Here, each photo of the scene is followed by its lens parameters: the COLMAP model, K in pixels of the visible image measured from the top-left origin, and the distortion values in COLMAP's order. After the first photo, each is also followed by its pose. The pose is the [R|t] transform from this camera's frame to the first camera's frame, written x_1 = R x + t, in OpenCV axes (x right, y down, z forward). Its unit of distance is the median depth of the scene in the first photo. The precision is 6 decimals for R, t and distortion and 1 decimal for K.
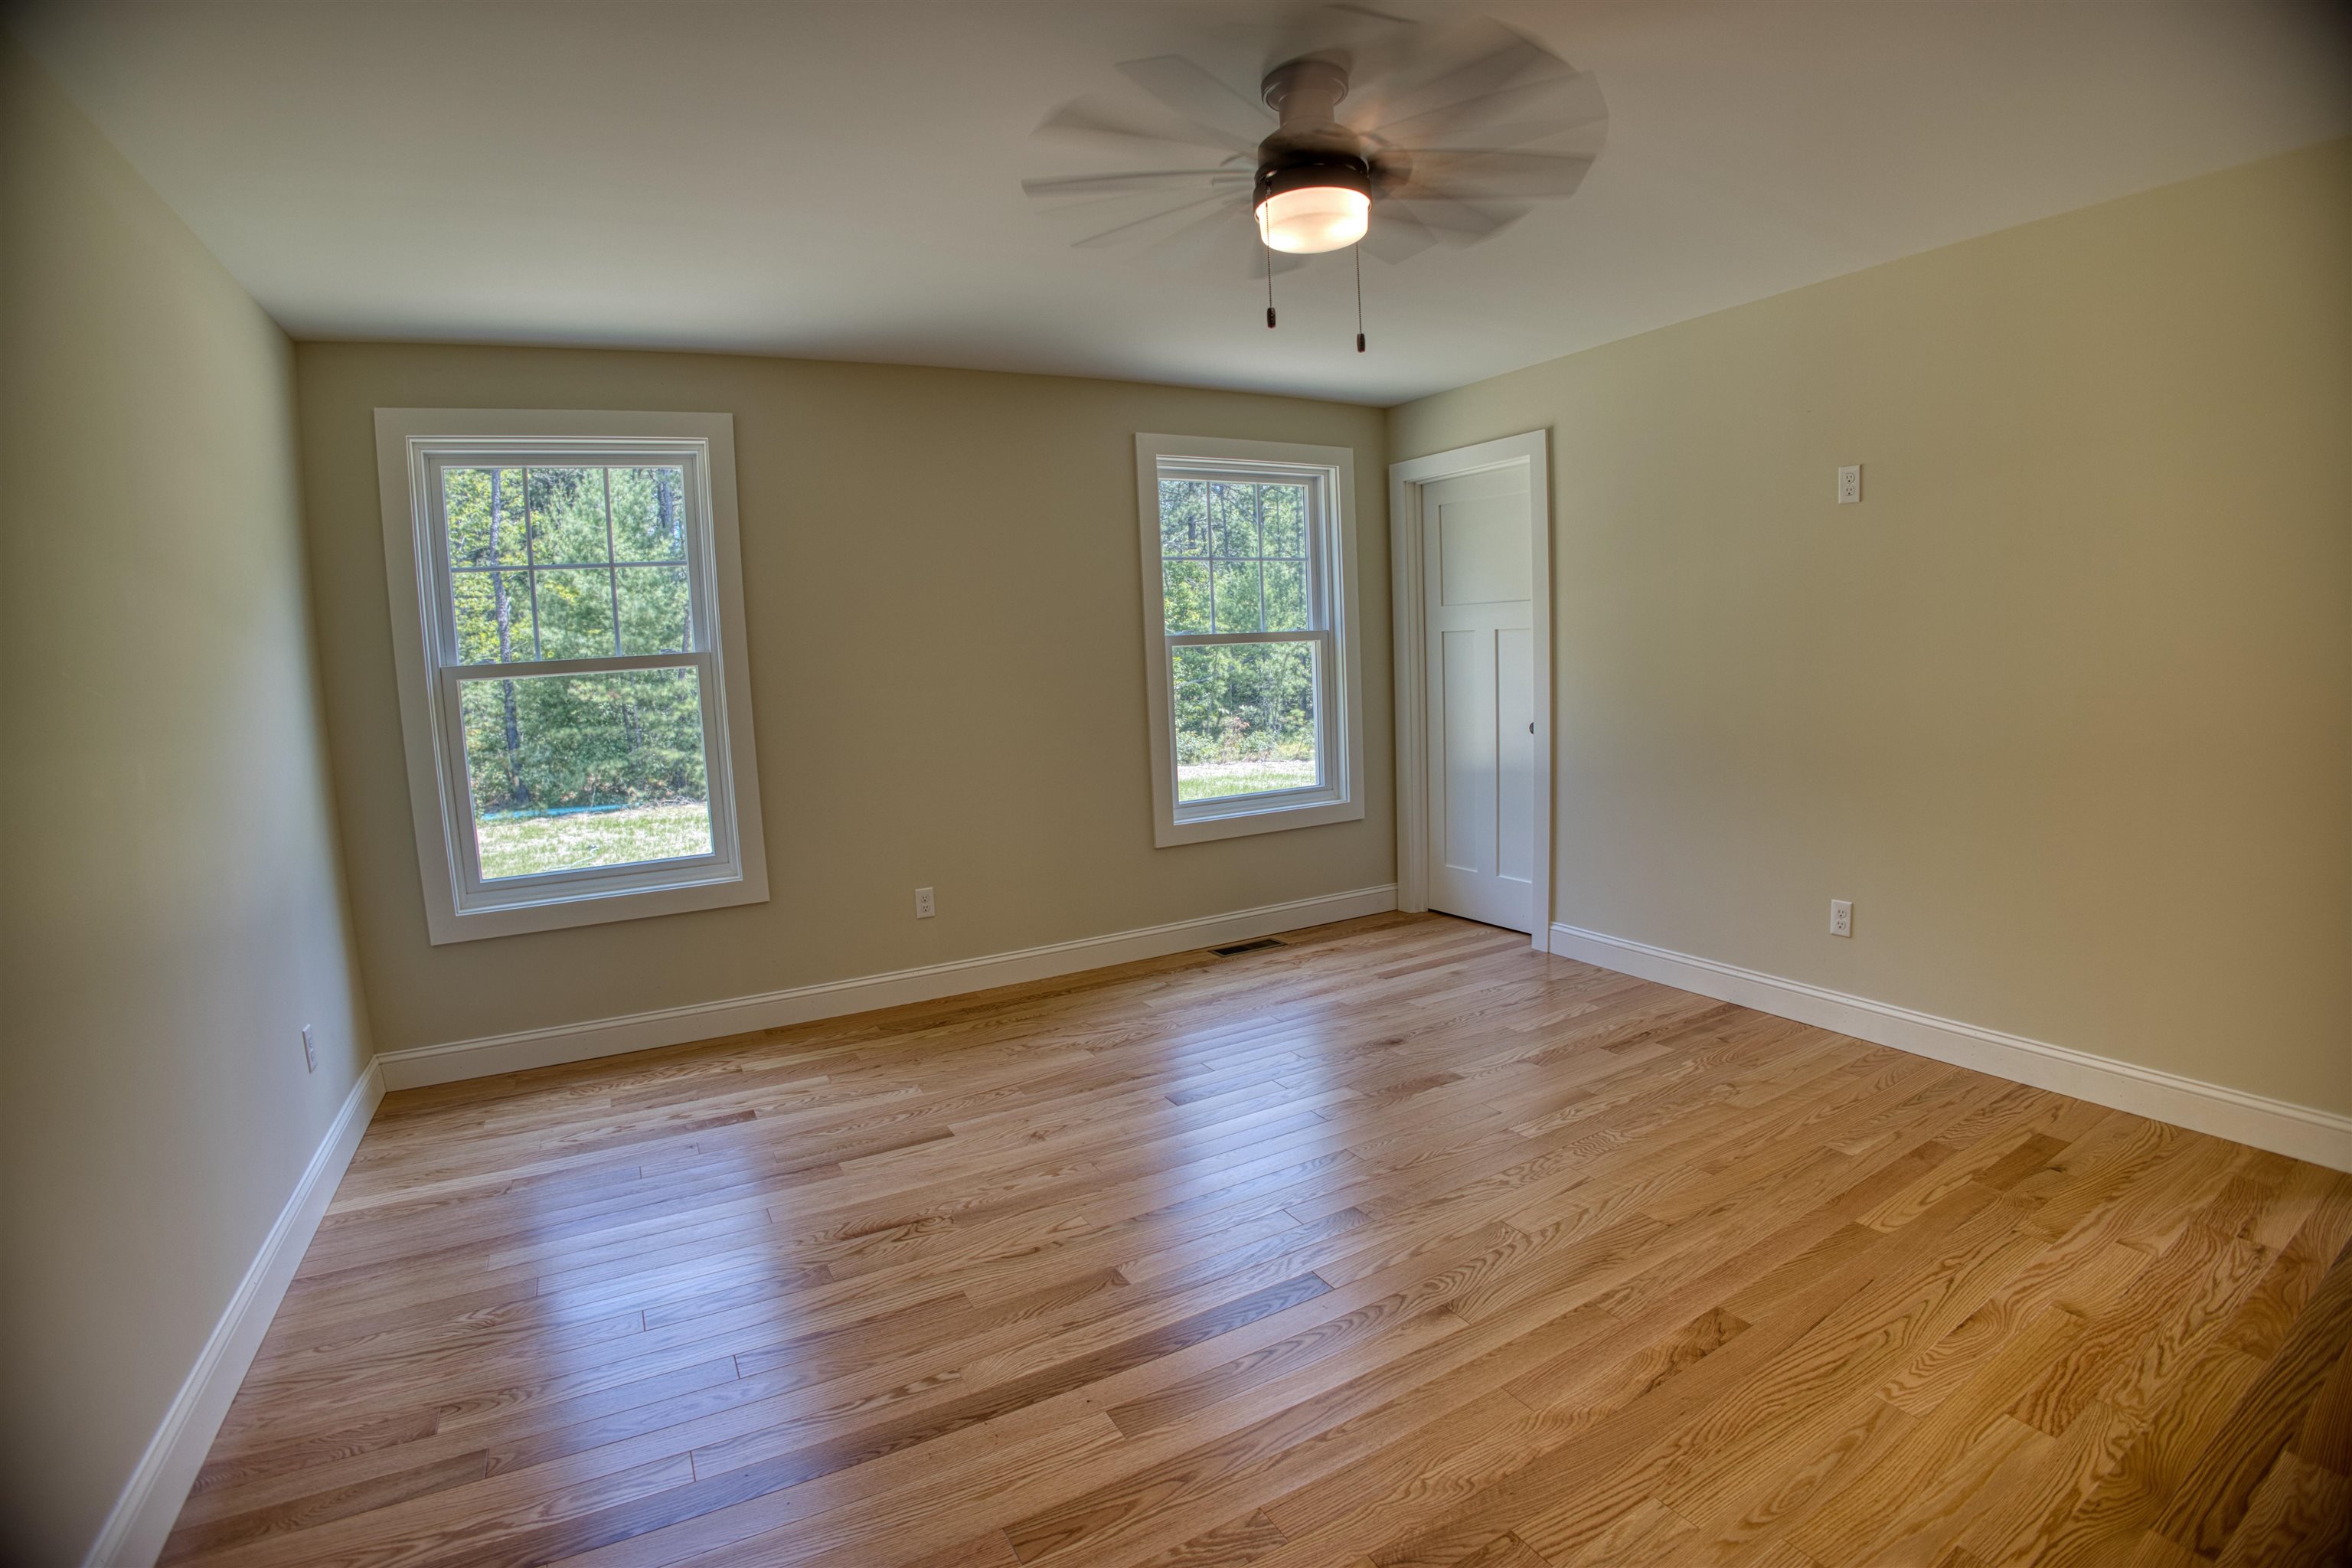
lens RADIAL K [[1092.2, 0, 1169.8], [0, 1092.2, 783.0], [0, 0, 1]] dist [-0.146203, 0.034269]
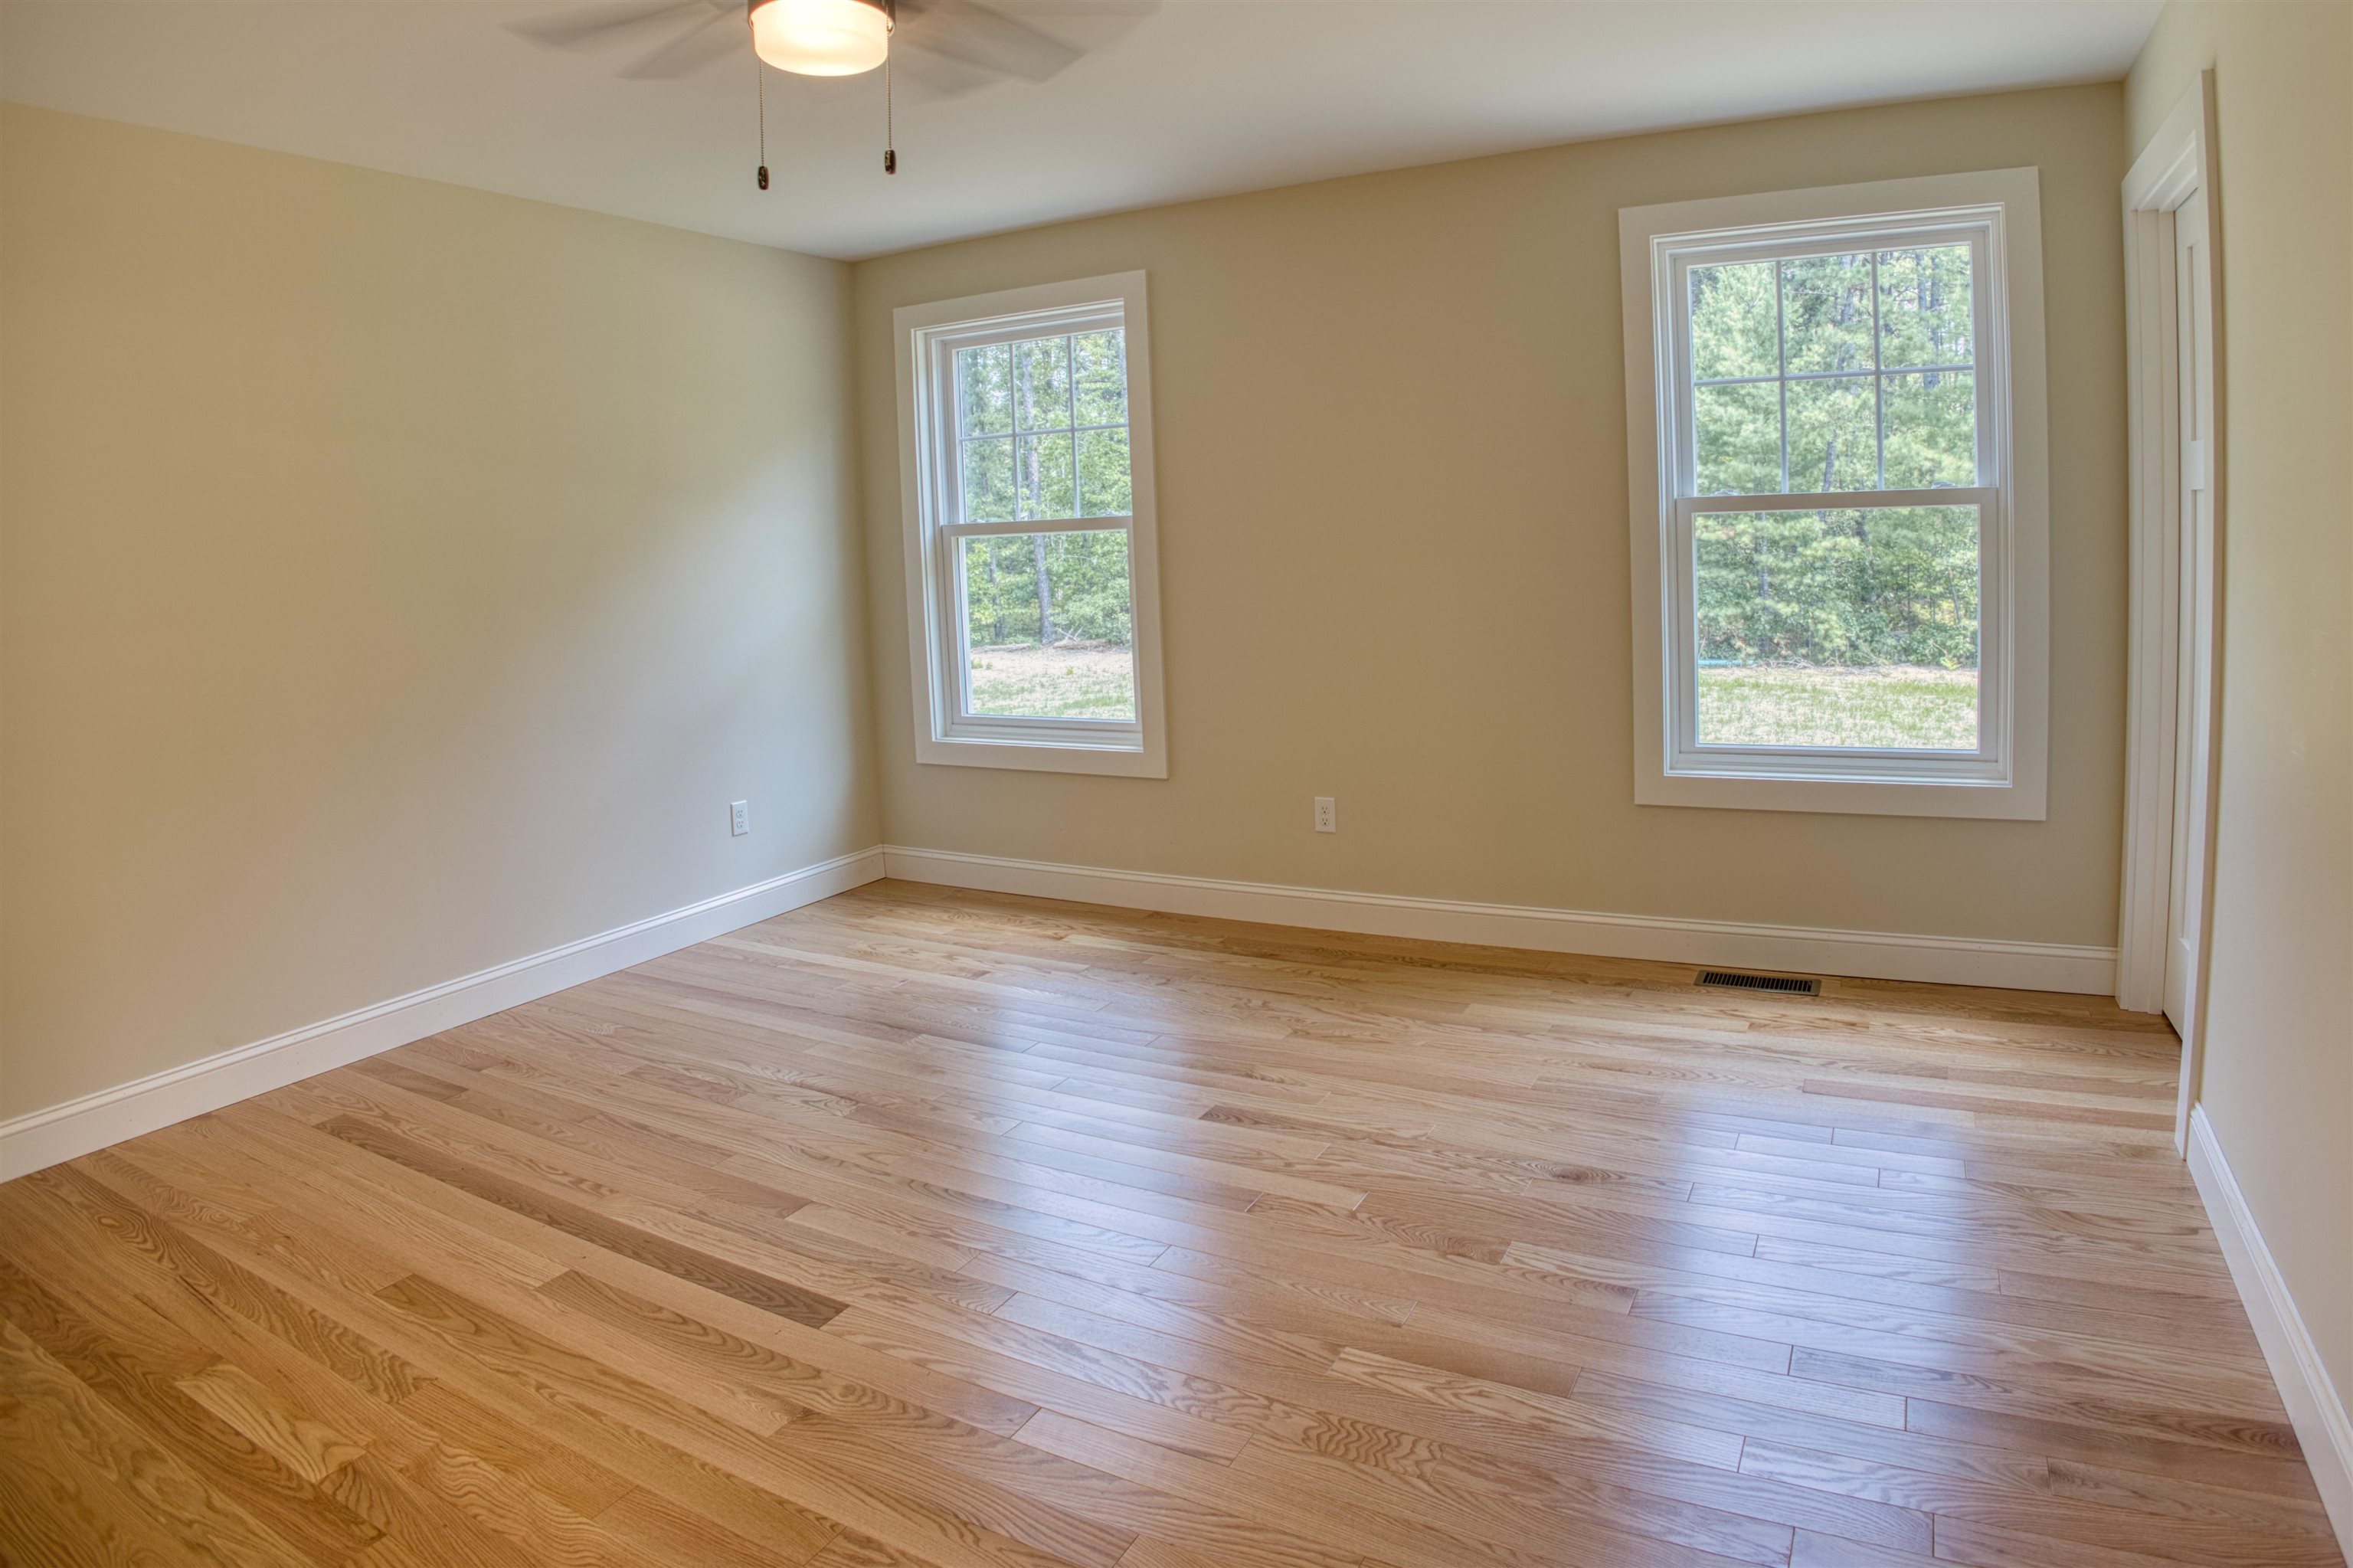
lens RADIAL K [[1297.5, 0, 1183.6], [0, 1297.5, 638.7], [0, 0, 1]] dist [-0.159879, 0.046456]
pose [[0.554881, 0.087150, -0.827352, 0.604819], [-0.084095, 0.995280, 0.048439, -0.074010], [0.827668, 0.042698, 0.559591, 0.385333]]
